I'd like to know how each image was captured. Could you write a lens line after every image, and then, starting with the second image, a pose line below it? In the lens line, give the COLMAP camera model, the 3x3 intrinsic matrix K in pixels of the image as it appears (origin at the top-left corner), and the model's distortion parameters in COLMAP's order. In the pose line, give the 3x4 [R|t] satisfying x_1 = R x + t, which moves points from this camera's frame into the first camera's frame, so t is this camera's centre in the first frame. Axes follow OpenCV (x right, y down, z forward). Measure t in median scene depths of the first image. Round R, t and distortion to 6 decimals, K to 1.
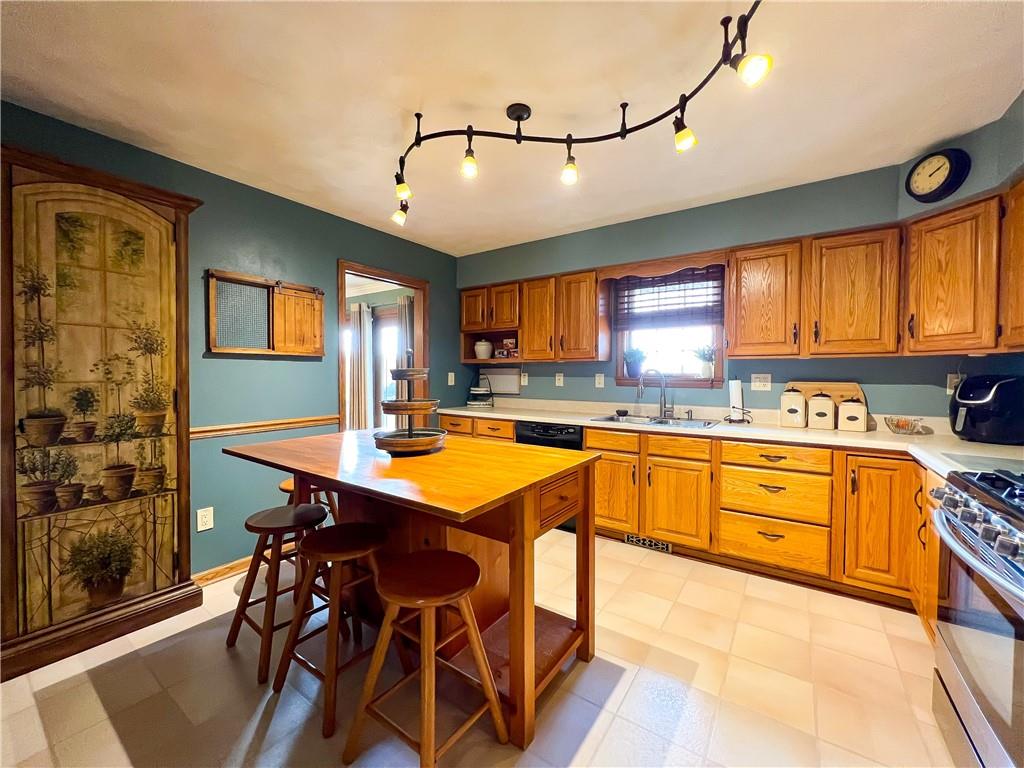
lens RADIAL K [[408.6, 0, 512.0], [0, 408.6, 384.0], [0, 0, 1]] dist [0.000450, 0.000009]
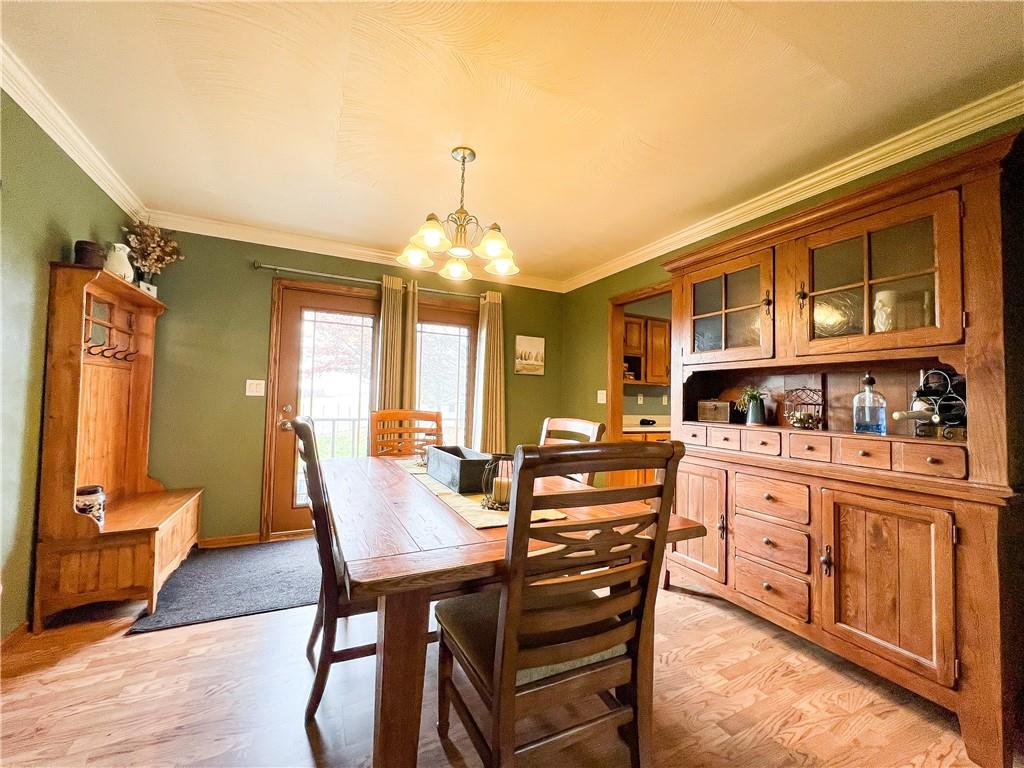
lens RADIAL K [[408.6, 0, 512.0], [0, 408.6, 384.0], [0, 0, 1]] dist [0.000450, 0.000009]
pose [[0.483743, 0.040755, 0.874261, -1.276391], [-0.004531, 0.999018, -0.044064, -0.000229], [-0.875198, 0.017354, 0.483453, 0.802450]]
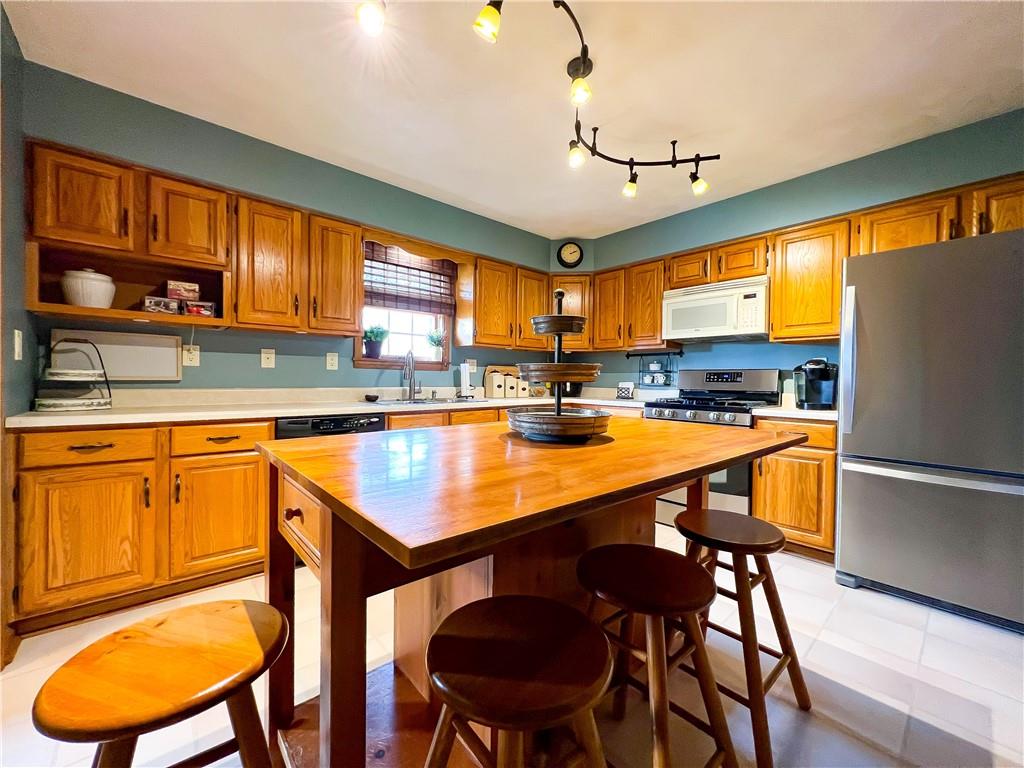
lens RADIAL K [[408.6, 0, 512.0], [0, 408.6, 384.0], [0, 0, 1]] dist [0.000450, 0.000009]
pose [[0.245057, -0.015513, 0.969385, -0.490193], [0.011585, 0.999847, 0.013072, 0.030815], [-0.969440, 0.008027, 0.245199, 0.471911]]
